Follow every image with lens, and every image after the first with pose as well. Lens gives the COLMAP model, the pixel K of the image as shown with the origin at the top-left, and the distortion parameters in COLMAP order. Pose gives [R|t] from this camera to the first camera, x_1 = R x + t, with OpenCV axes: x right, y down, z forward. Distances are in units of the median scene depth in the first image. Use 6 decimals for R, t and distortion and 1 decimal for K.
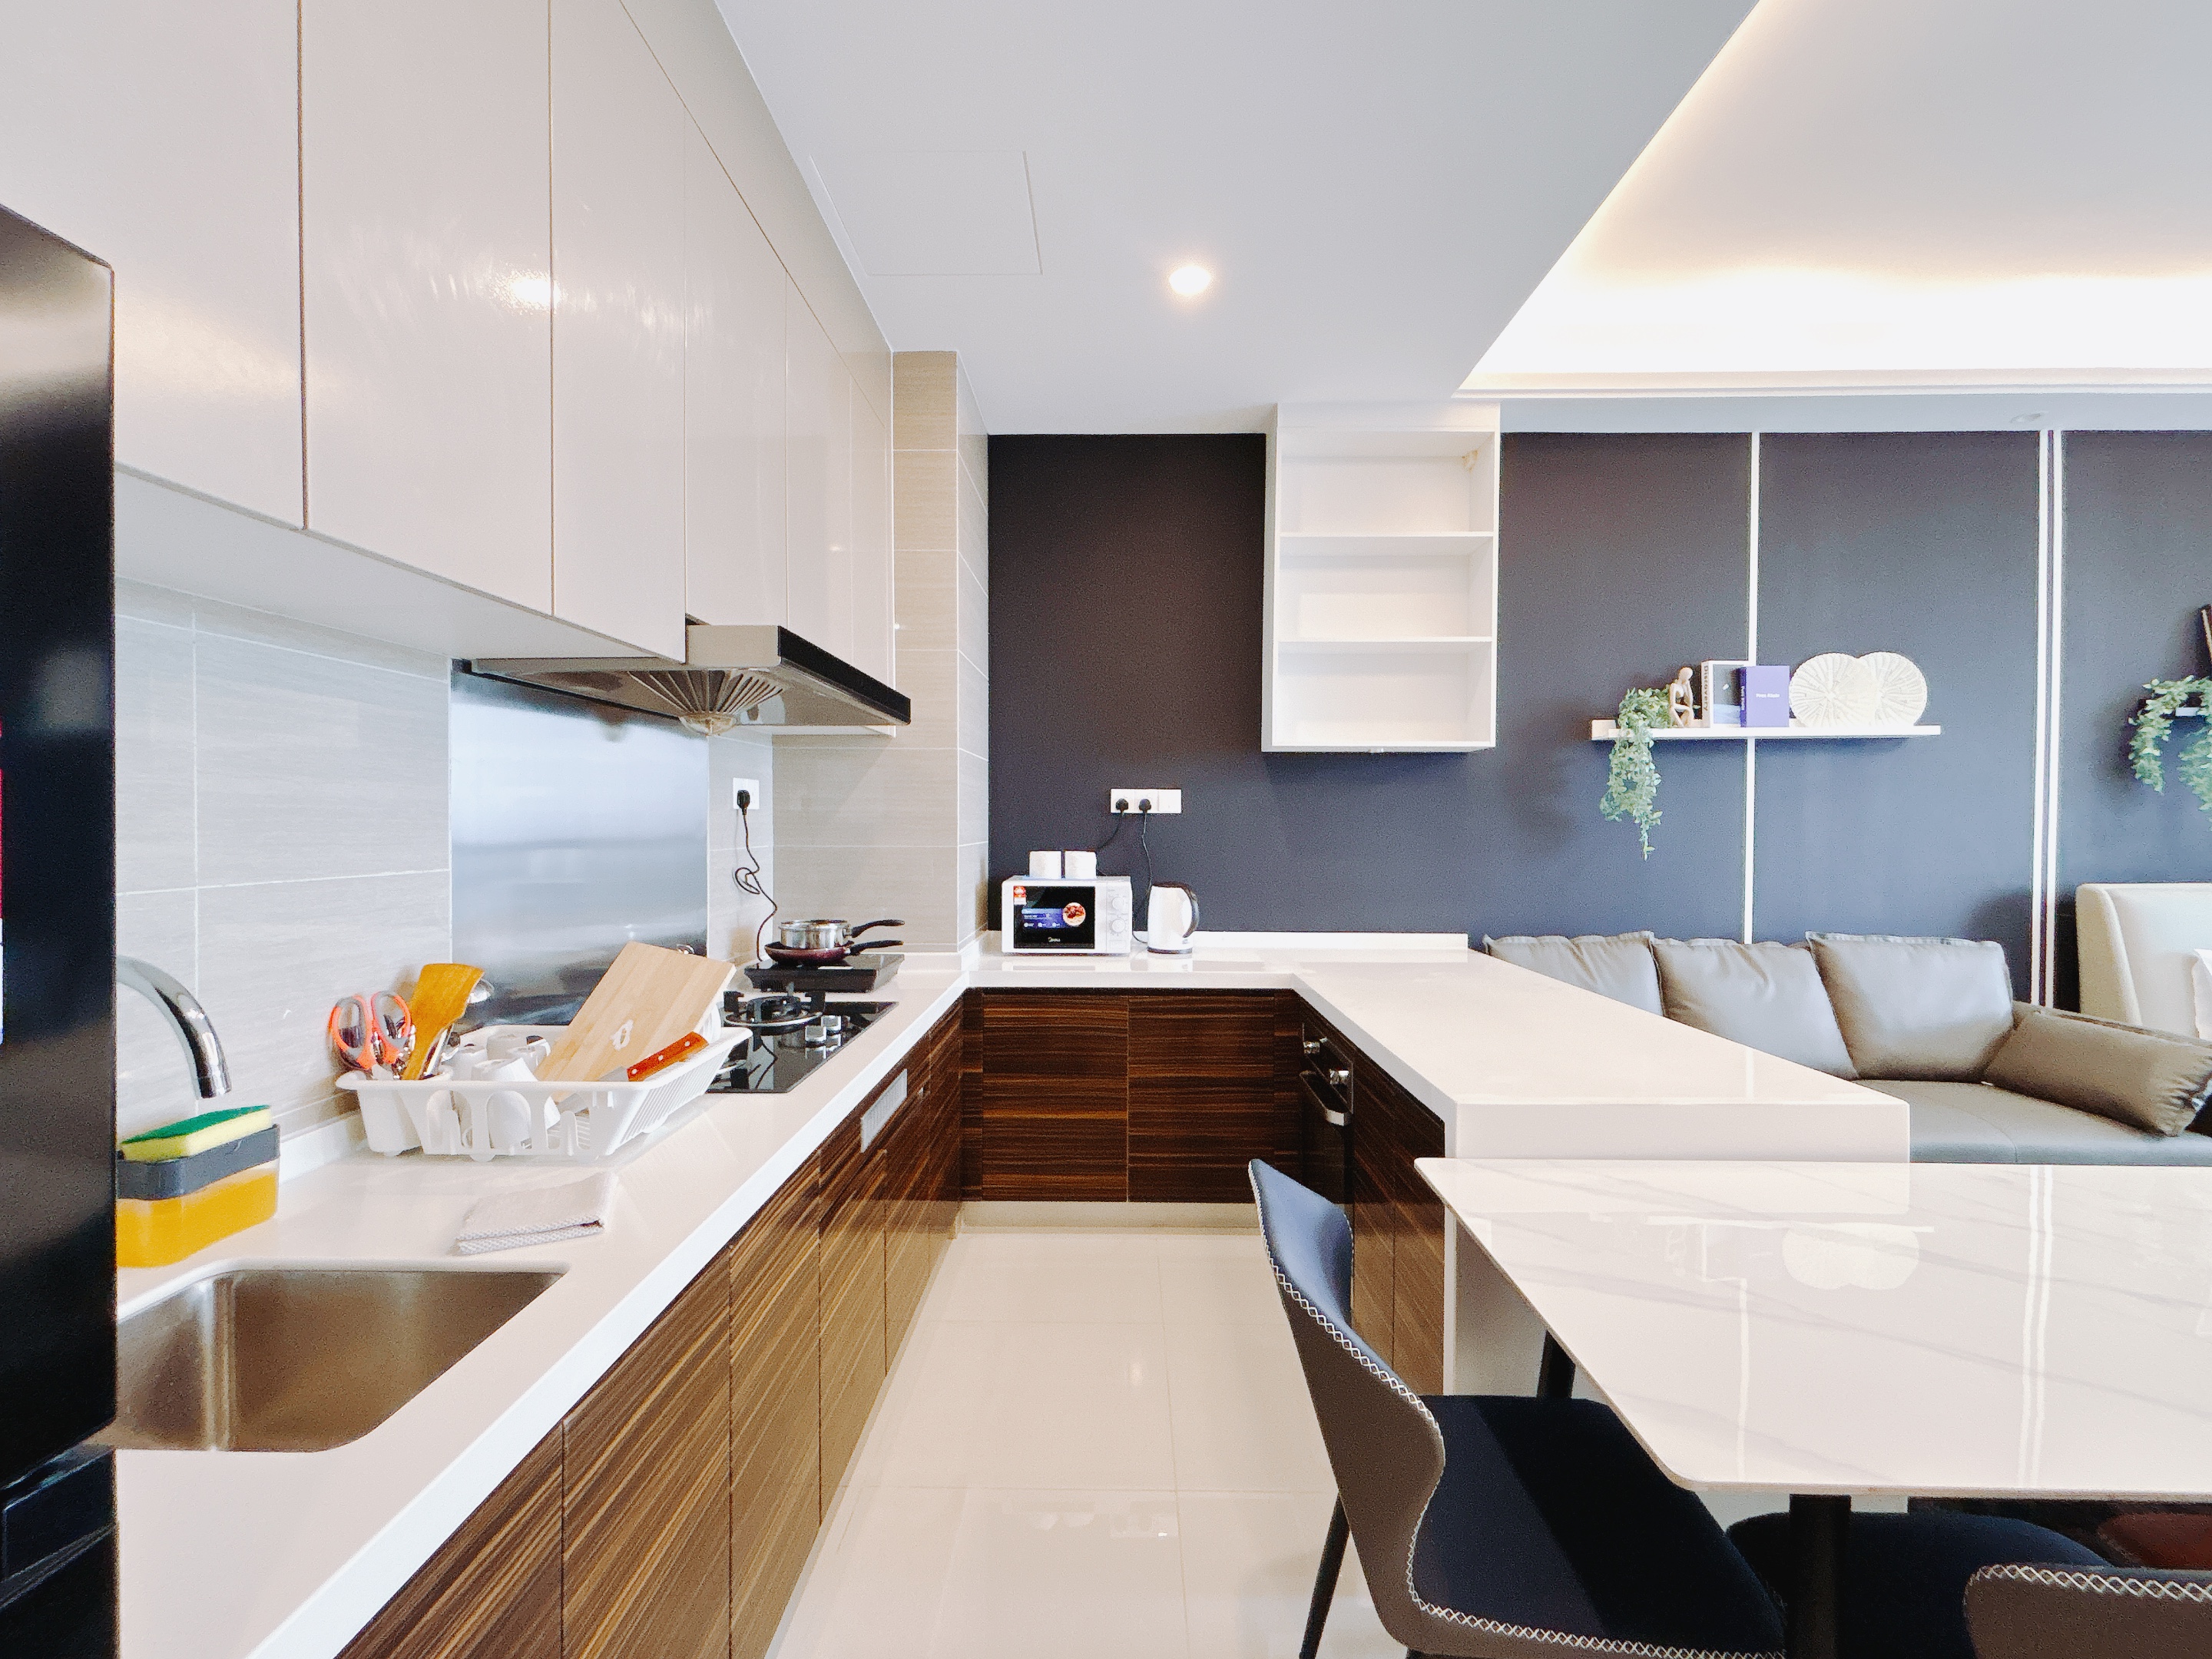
lens RADIAL K [[890.3, 0, 1102.3], [0, 890.3, 833.6], [0, 0, 1]] dist [-0.021973, -0.000199]
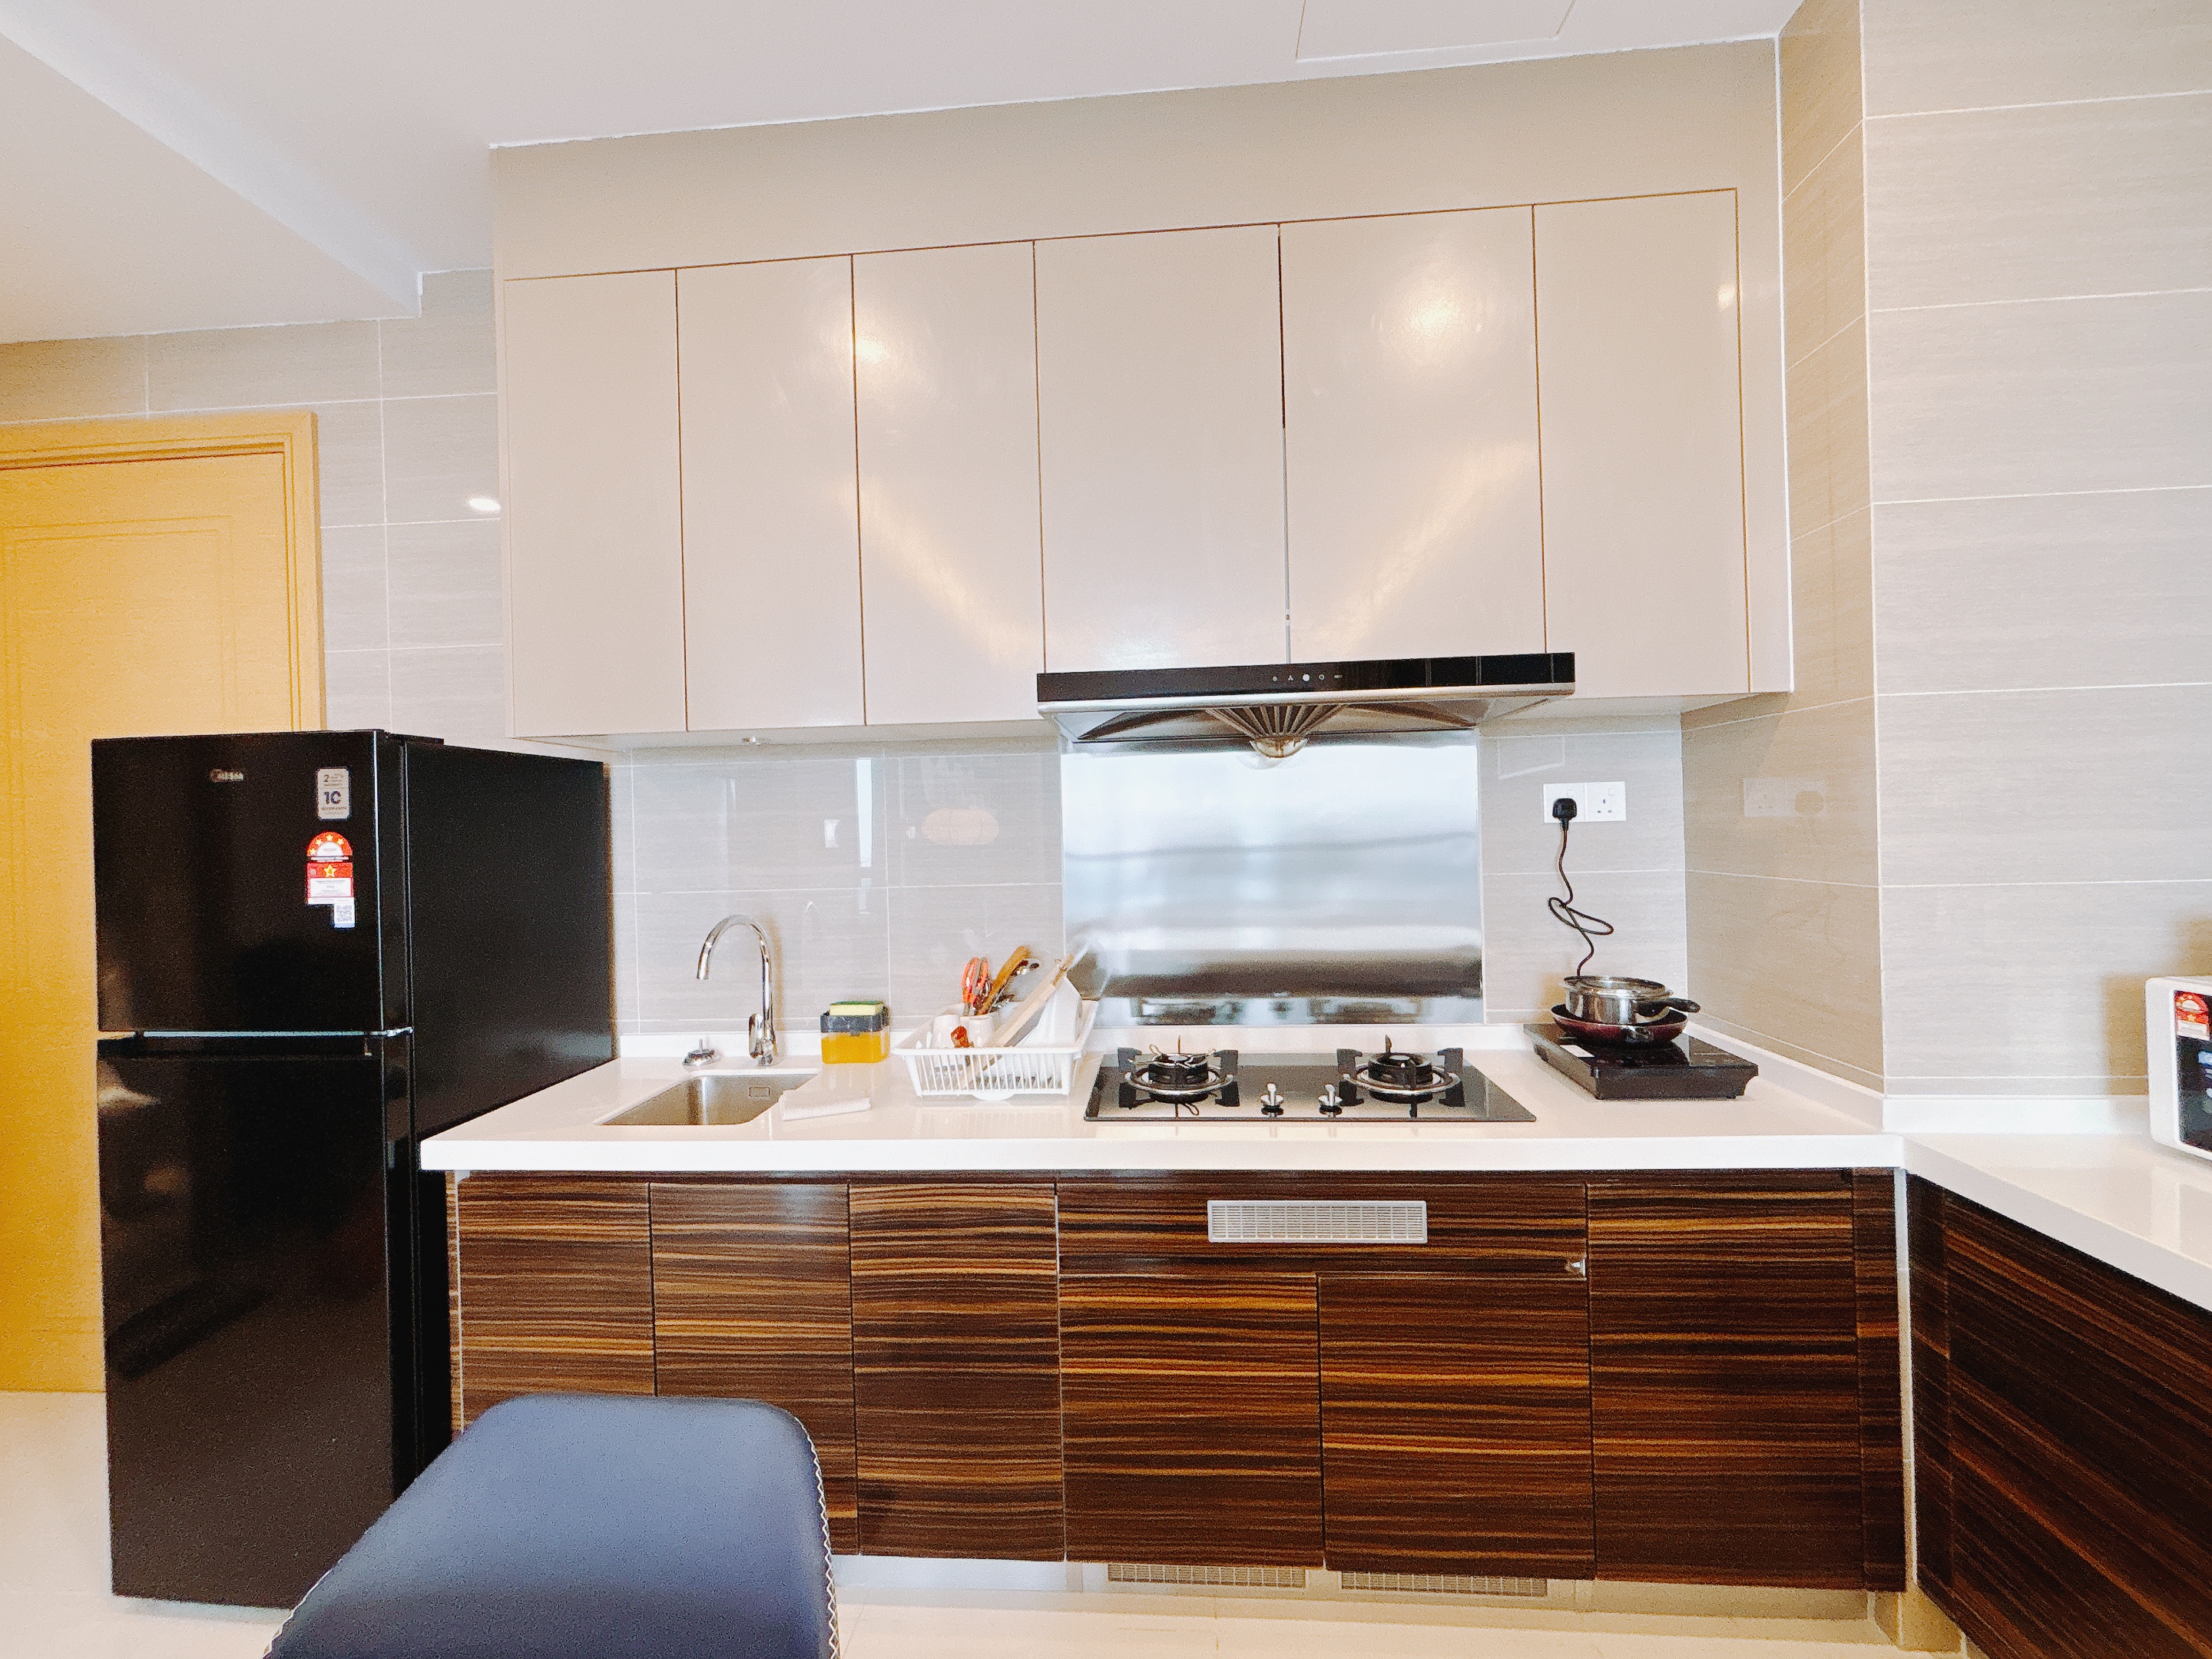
lens RADIAL K [[919.4, 0, 1113.4], [0, 919.4, 828.0], [0, 0, 1]] dist [0.001835, -0.000101]
pose [[-0.025080, -0.001385, -0.999684, 0.332465], [0.009178, 0.999957, -0.001615, -0.020031], [0.999643, -0.009215, -0.025066, 0.500366]]
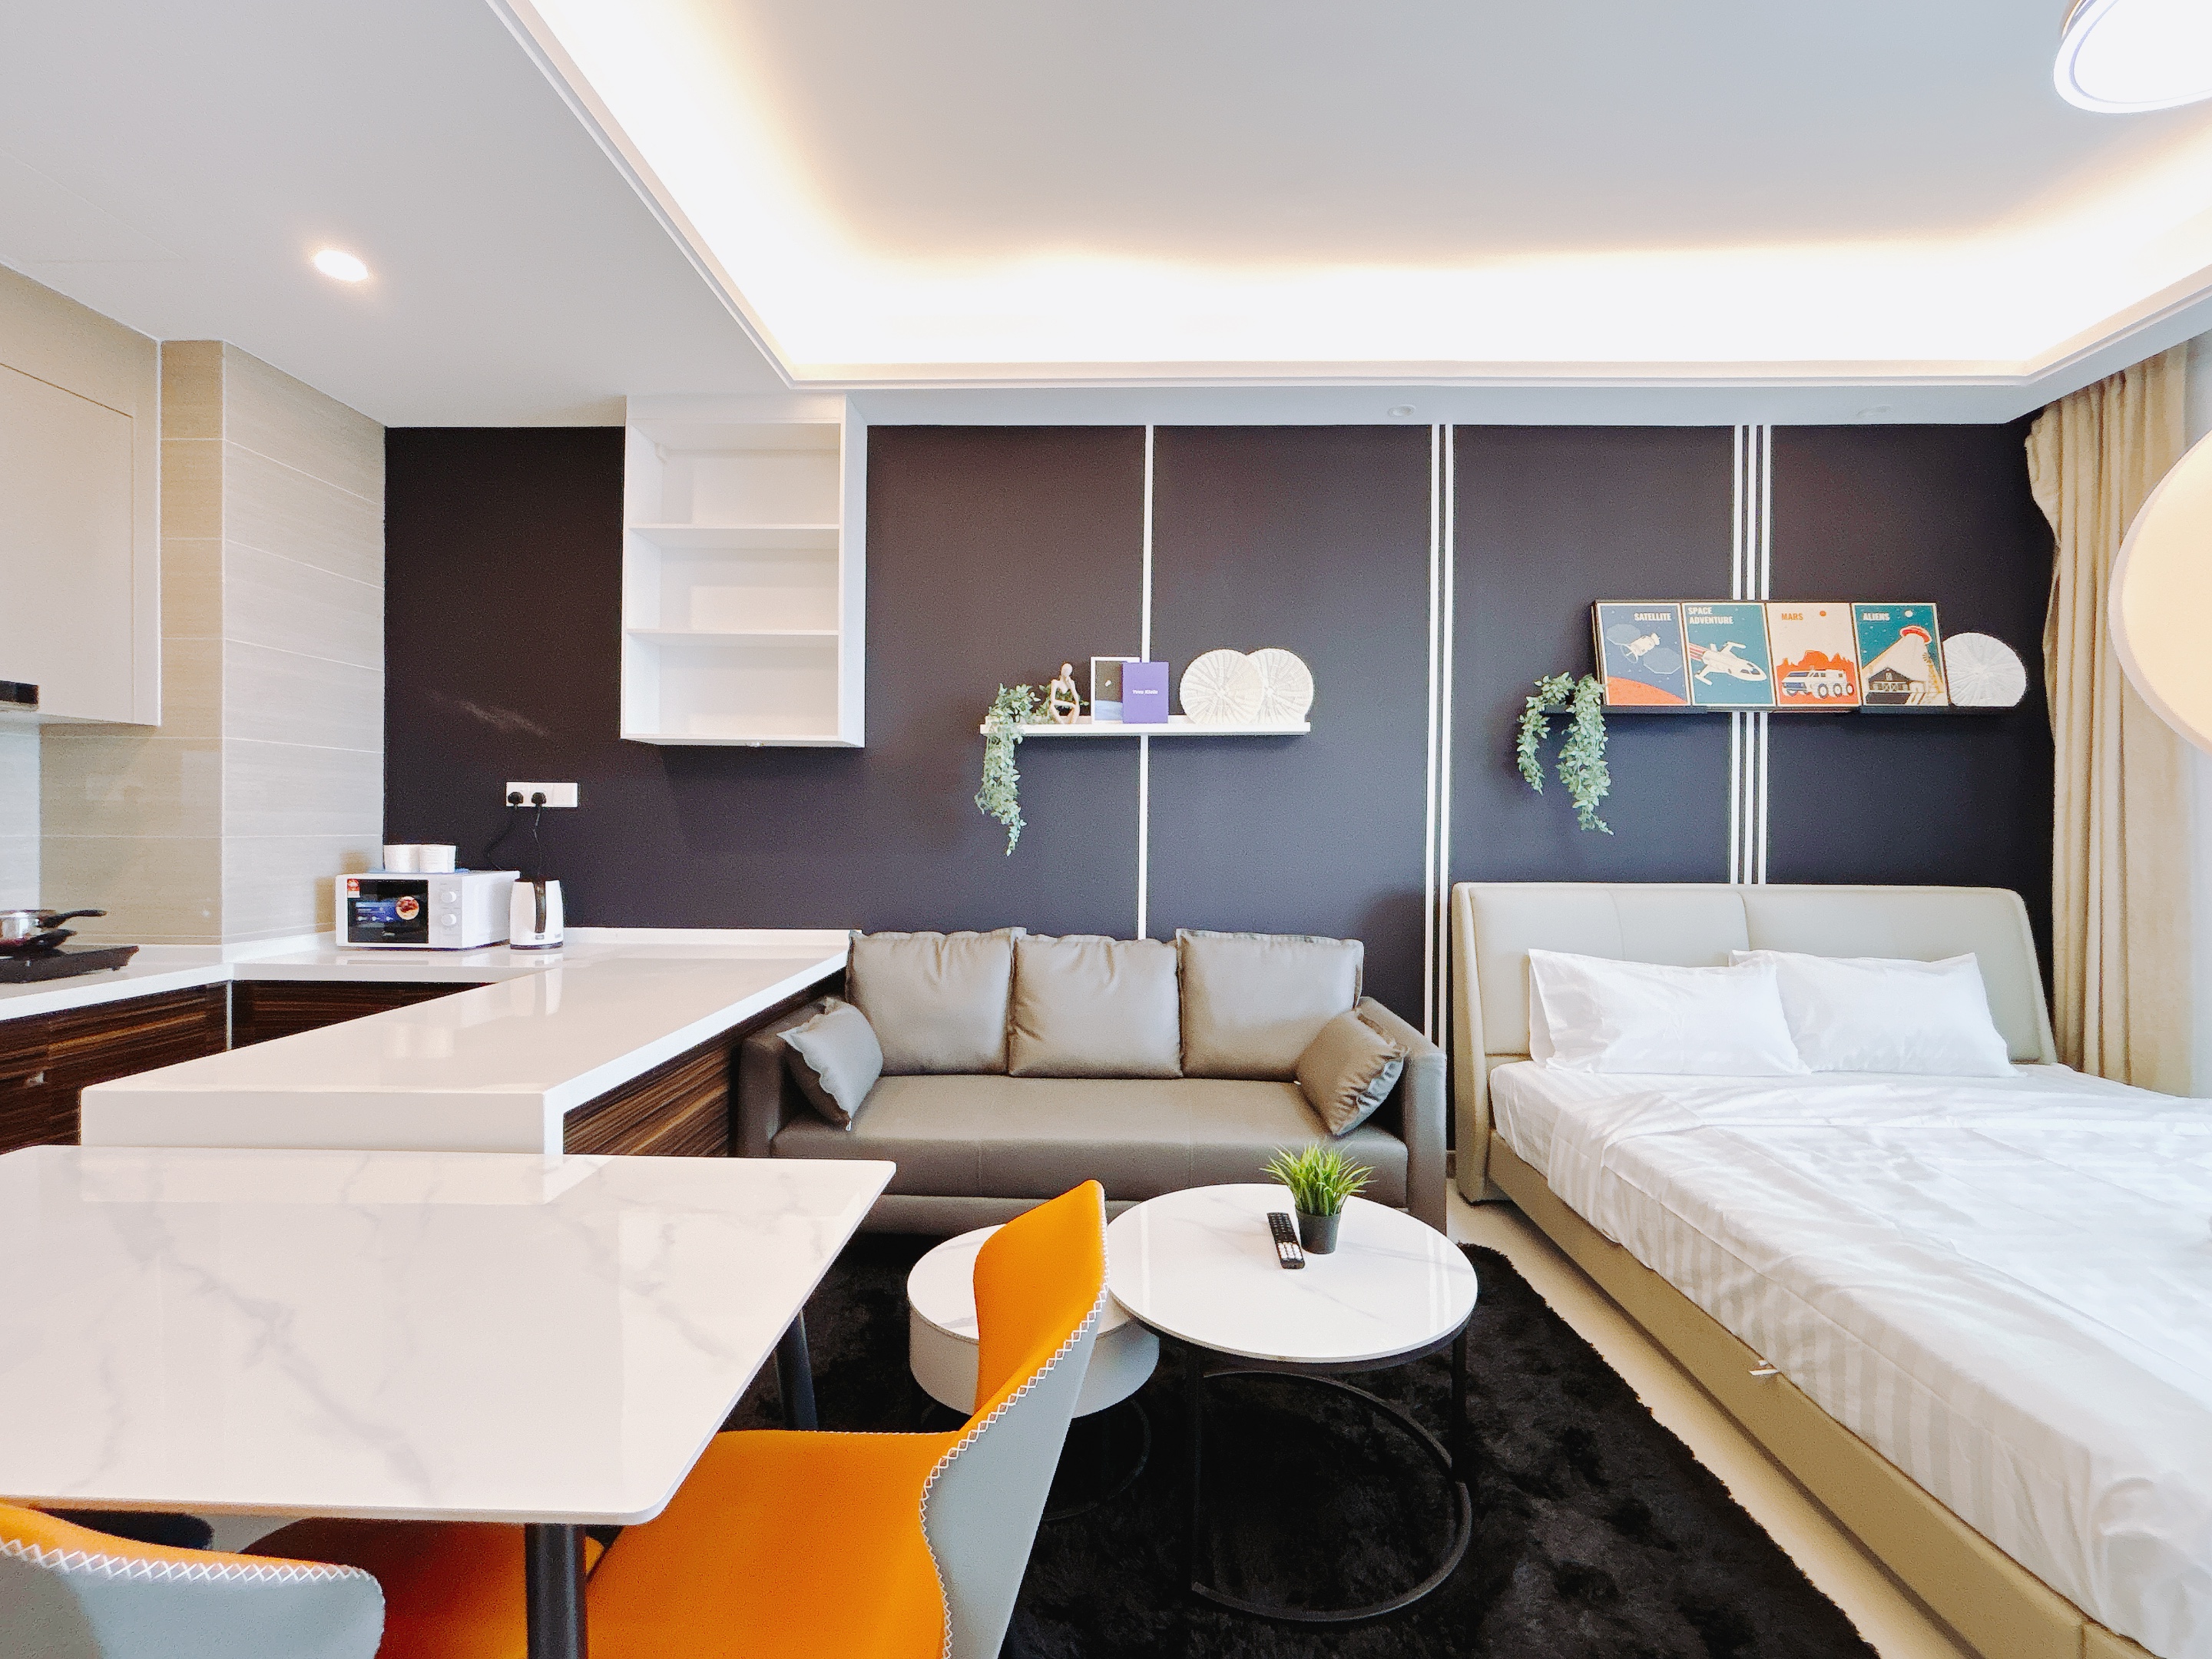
lens RADIAL K [[919.4, 0, 1113.4], [0, 919.4, 828.0], [0, 0, 1]] dist [0.001835, -0.000101]
pose [[0.999607, 0.005558, 0.027461, 0.697437], [-0.005282, 0.999935, -0.010096, 0.008055], [-0.027515, 0.009947, 0.999572, -0.040724]]
